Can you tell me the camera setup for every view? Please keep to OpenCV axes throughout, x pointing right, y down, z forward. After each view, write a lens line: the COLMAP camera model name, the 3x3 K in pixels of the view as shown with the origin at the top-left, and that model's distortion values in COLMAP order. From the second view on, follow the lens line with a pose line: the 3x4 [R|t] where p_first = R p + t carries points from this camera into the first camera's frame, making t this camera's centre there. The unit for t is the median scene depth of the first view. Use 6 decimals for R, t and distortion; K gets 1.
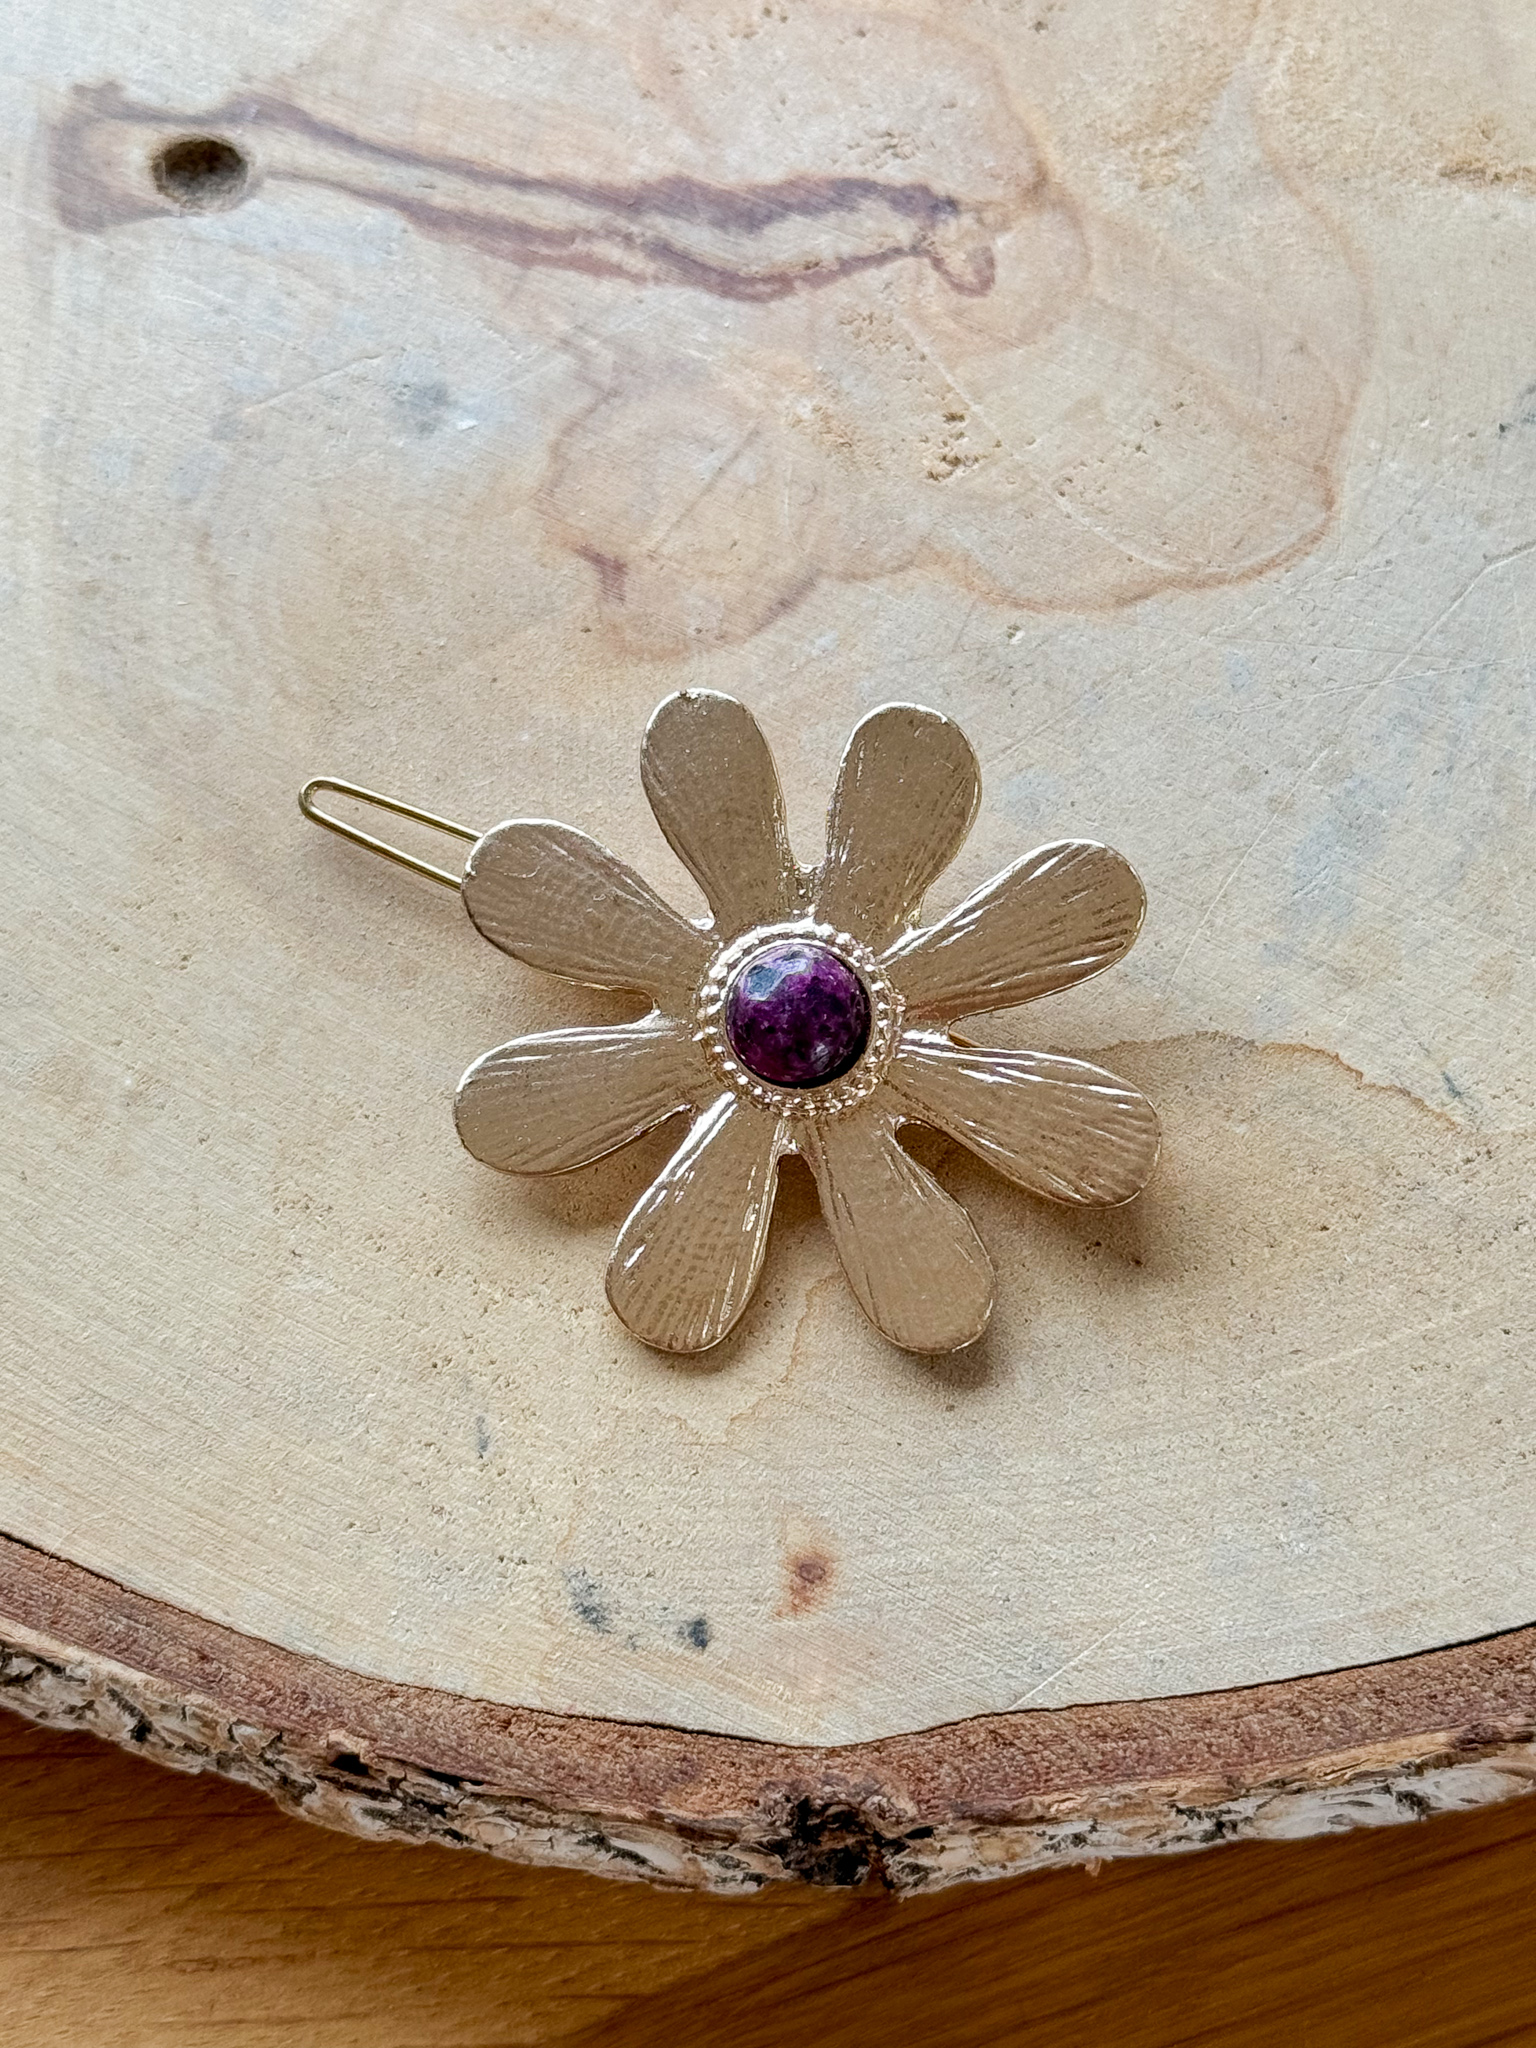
lens RADIAL K [[3899.2, 0, 770.2], [0, 3899.2, 1022.1], [0, 0, 1]] dist [0.120919, 0.000000]
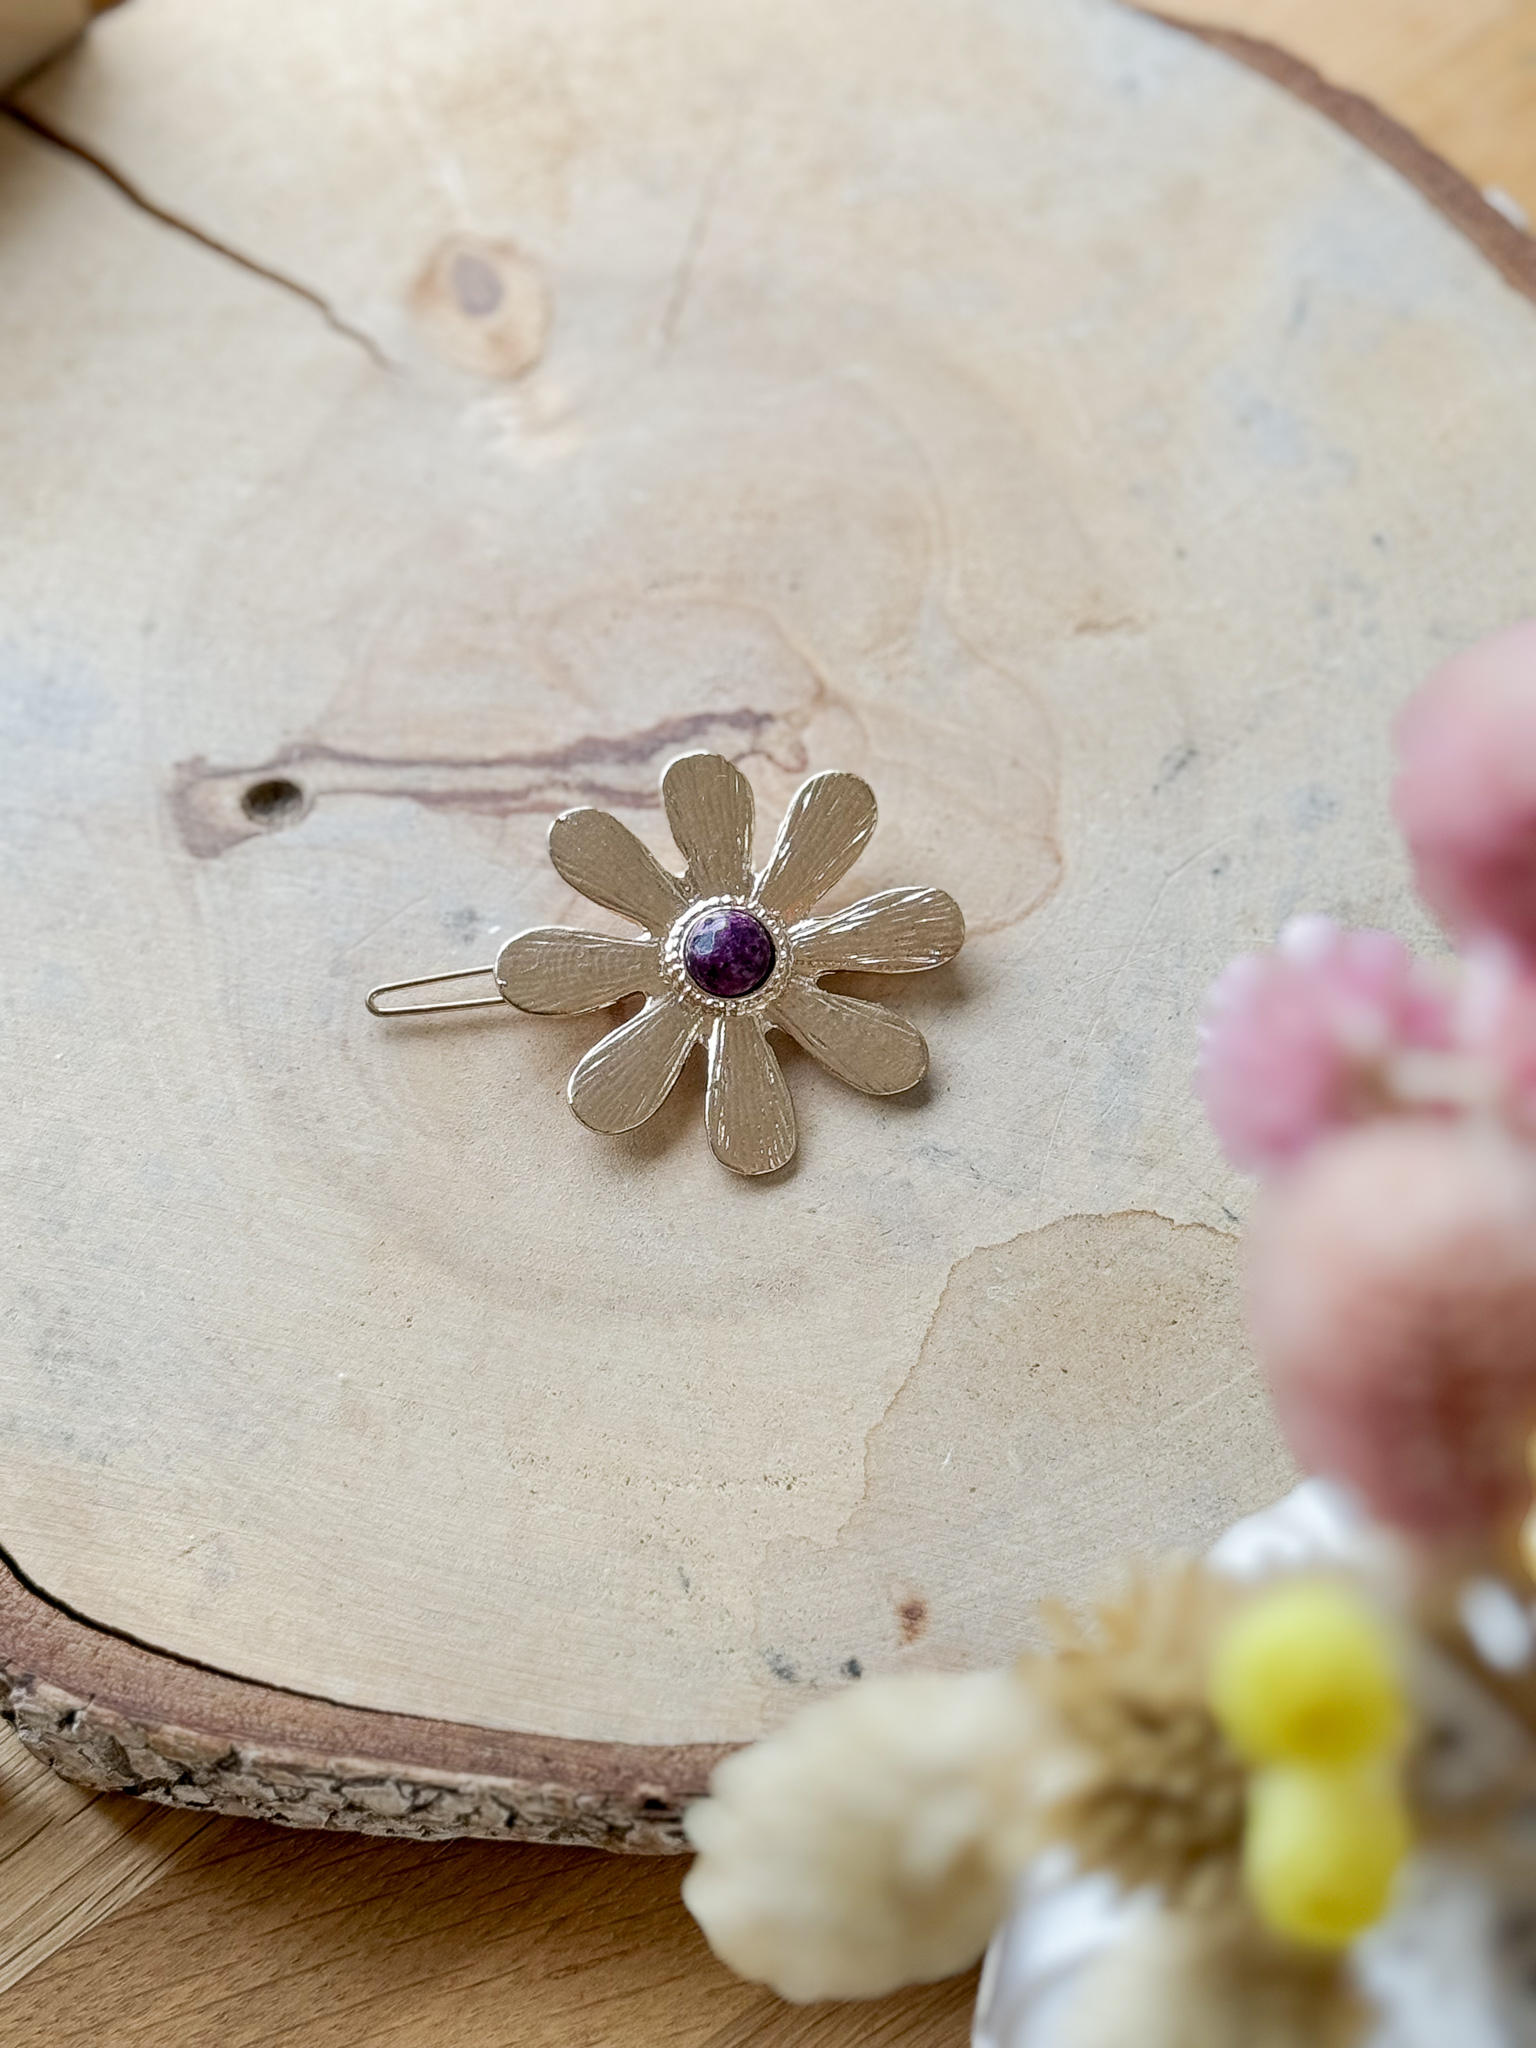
lens RADIAL K [[3899.2, 0, 767.1], [0, 3899.2, 1026.3], [0, 0, 1]] dist [0.120919, 0.000000]
pose [[0.969418, -0.219374, 0.110015, -0.155097], [0.224511, 0.973785, -0.036560, -0.040109], [-0.099111, 0.060142, 0.993257, -0.517420]]
